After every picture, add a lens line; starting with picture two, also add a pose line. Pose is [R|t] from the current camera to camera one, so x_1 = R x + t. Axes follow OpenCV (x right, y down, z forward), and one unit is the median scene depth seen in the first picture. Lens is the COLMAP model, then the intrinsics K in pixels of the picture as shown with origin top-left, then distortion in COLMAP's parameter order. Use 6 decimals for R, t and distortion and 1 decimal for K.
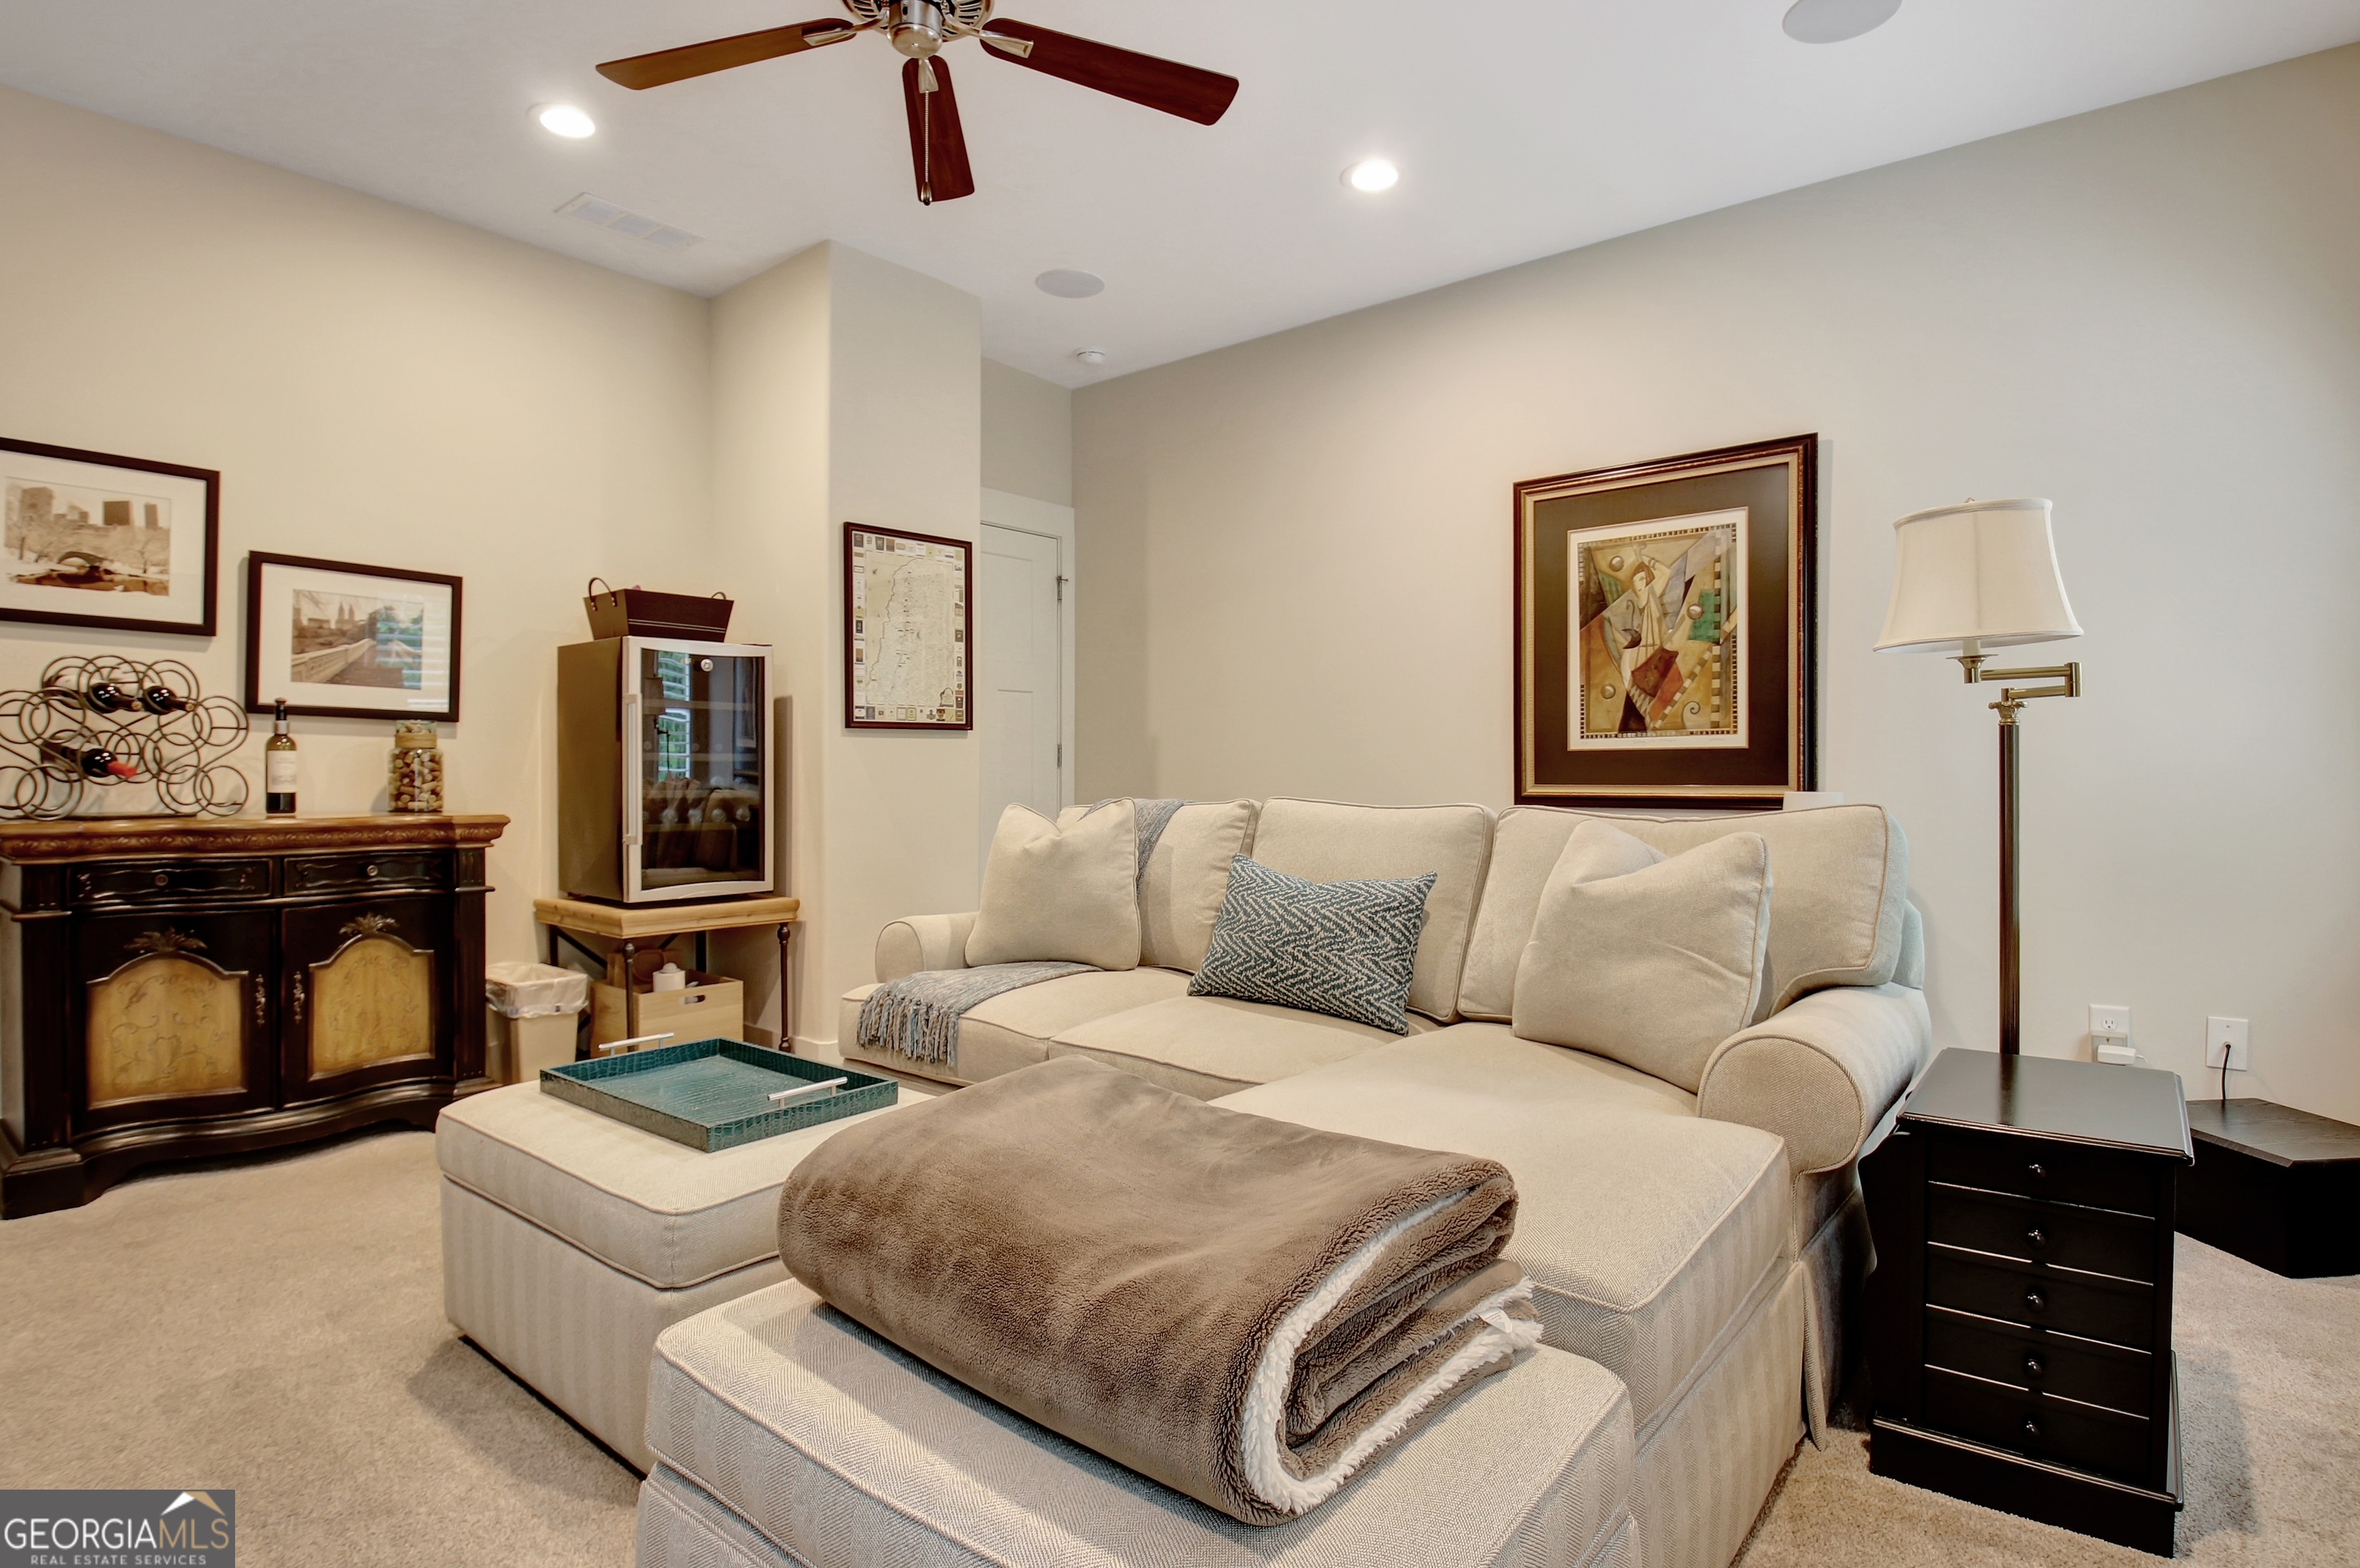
lens RADIAL K [[1224.8, 0, 1174.8], [0, 1224.8, 718.5], [0, 0, 1]] dist [0.024757, -0.050293]
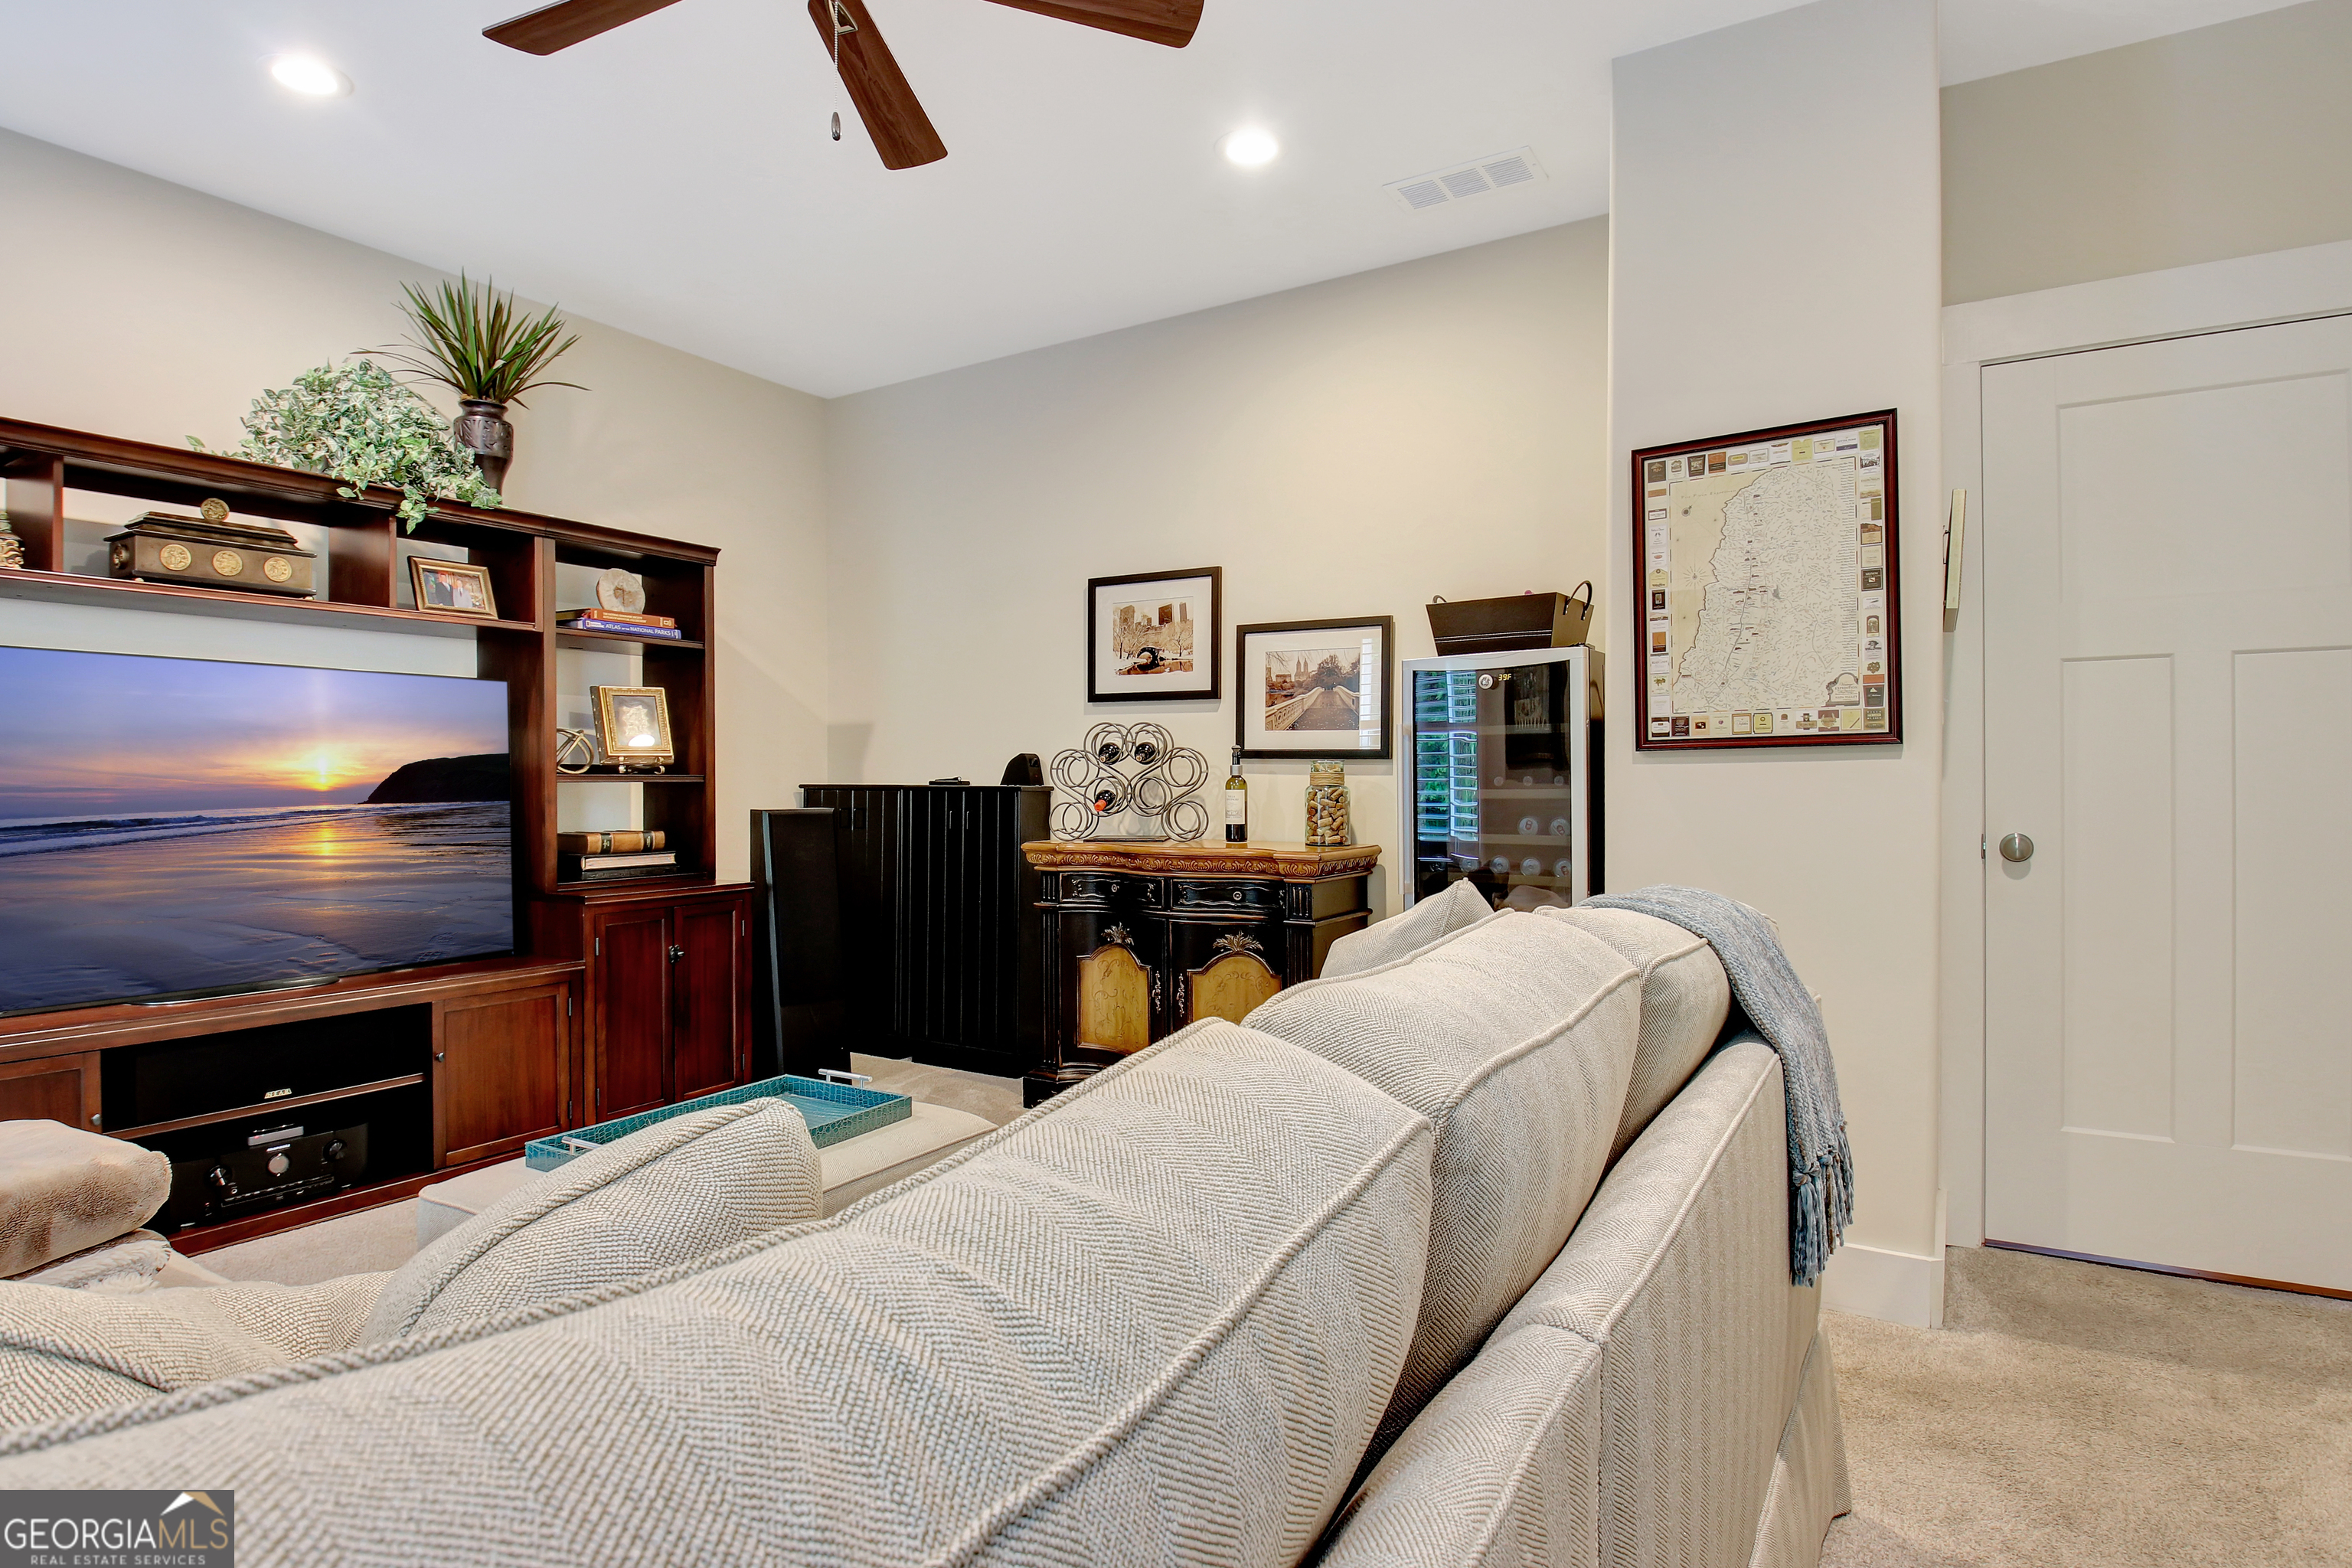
lens RADIAL K [[1253.2, 0, 1176.0], [0, 1253.2, 784.0], [0, 0, 1]] dist [0.003110, -0.000129]
pose [[0.126405, -0.007068, -0.991954, 0.452620], [0.042492, 0.999095, -0.001705, 0.018947], [0.991068, -0.041934, 0.126591, 0.741594]]
